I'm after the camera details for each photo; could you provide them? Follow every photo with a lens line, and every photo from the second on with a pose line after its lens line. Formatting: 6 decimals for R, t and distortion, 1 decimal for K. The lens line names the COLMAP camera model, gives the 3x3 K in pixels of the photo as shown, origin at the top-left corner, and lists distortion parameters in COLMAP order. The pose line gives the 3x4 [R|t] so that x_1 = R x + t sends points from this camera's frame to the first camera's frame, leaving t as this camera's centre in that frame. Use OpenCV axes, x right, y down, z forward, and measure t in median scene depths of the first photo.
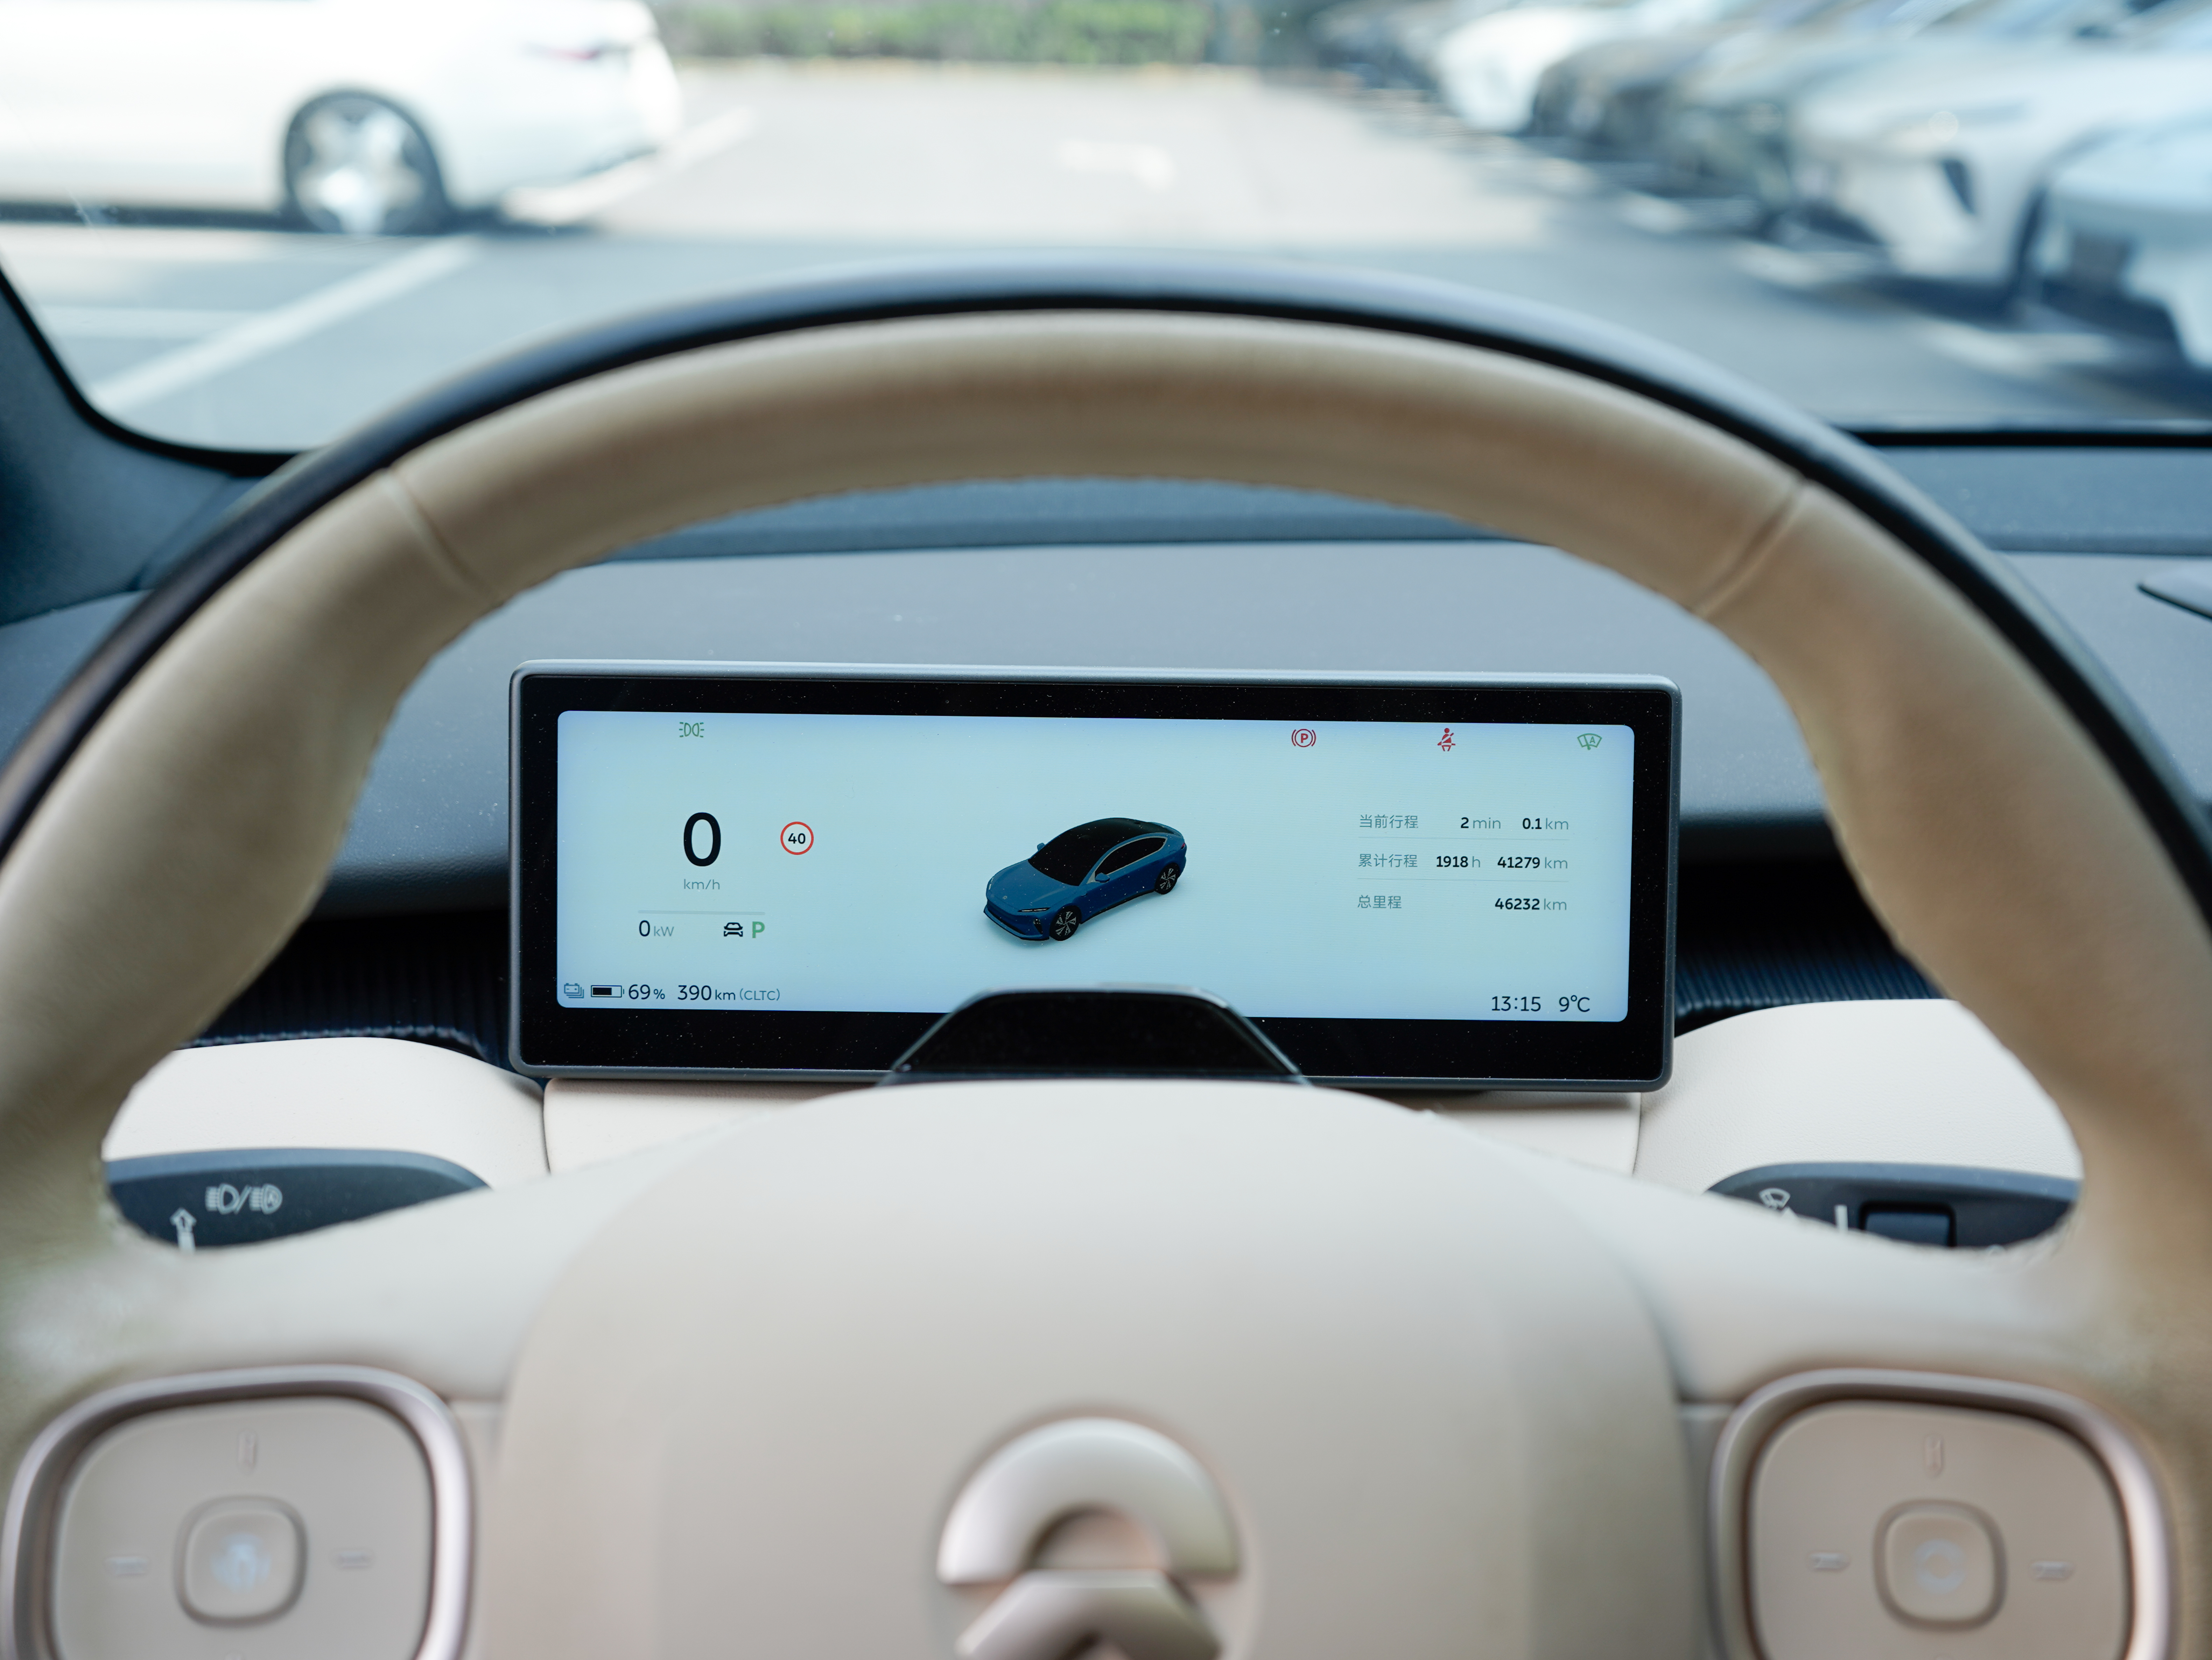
lens RADIAL K [[2438.6, 0, 1113.4], [0, 2438.6, 886.4], [0, 0, 1]] dist [0.015557, 0.000000]
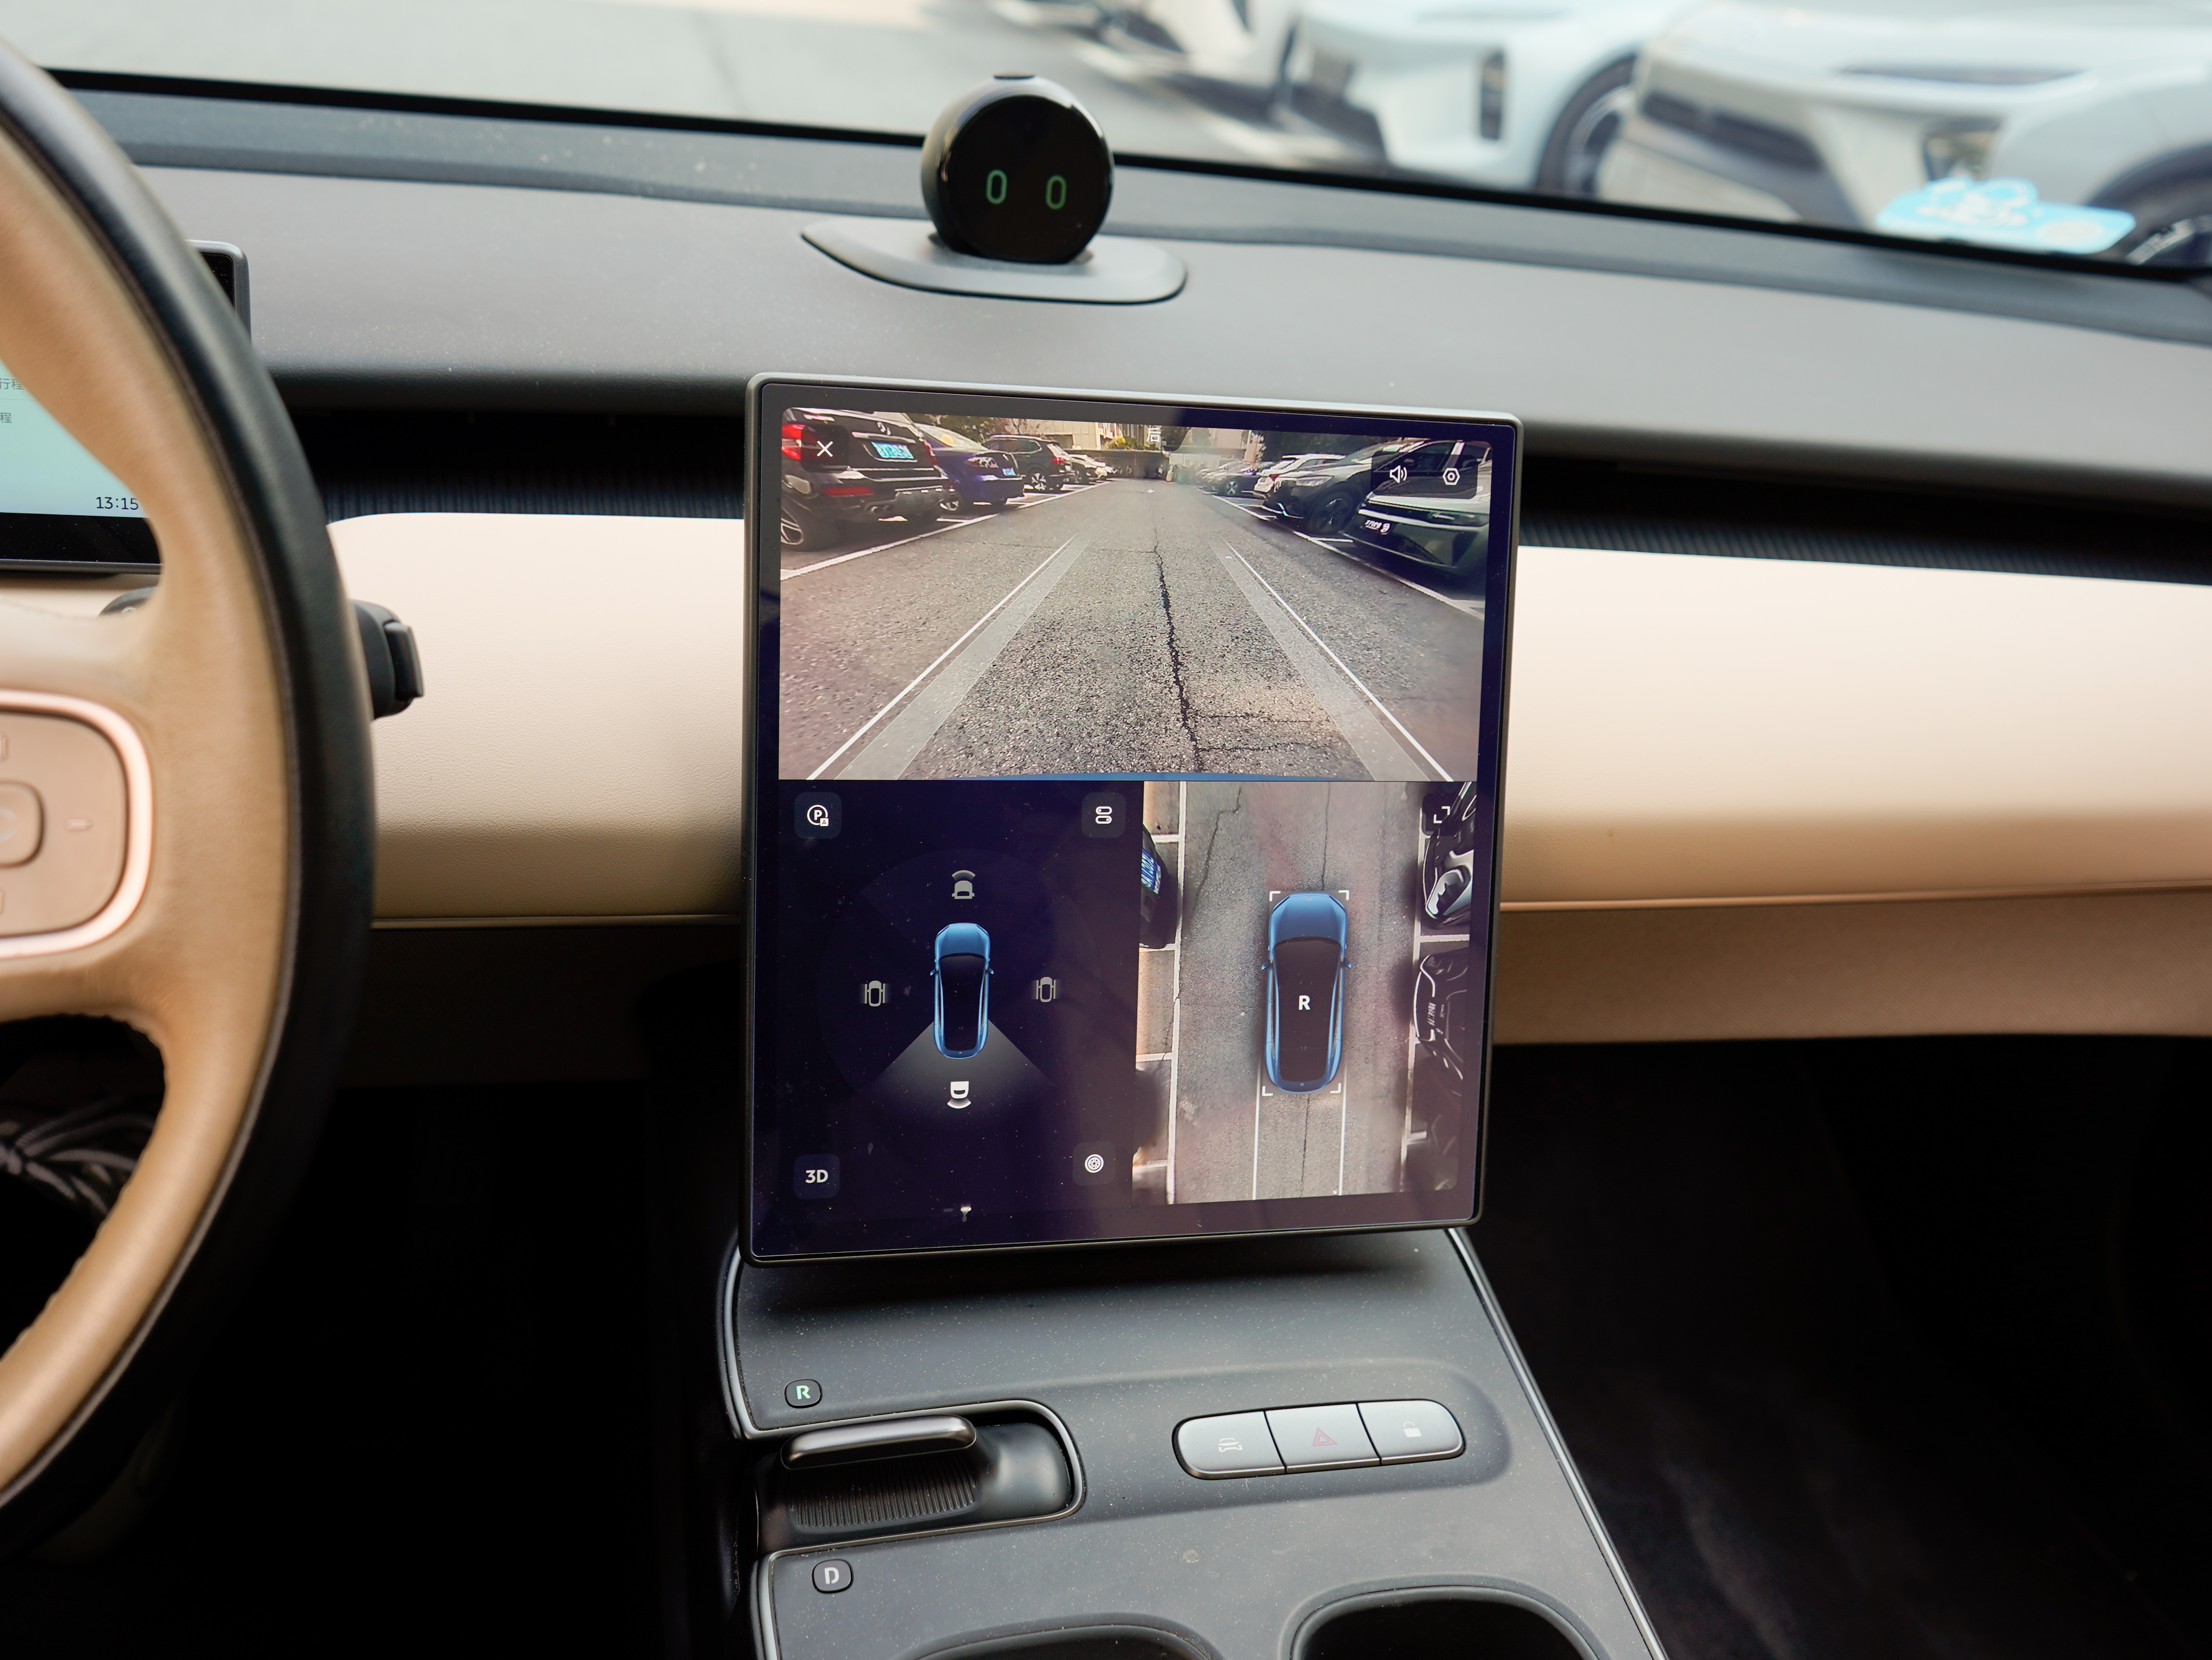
lens RADIAL K [[2027.9, 0, 1107.6], [0, 2027.9, 812.0], [0, 0, 1]] dist [-0.002275, 0.000000]
pose [[0.969212, -0.009361, 0.246051, 0.403487], [-0.018347, 0.993753, 0.110079, 0.081997], [-0.245544, -0.111204, 0.962986, -0.155826]]
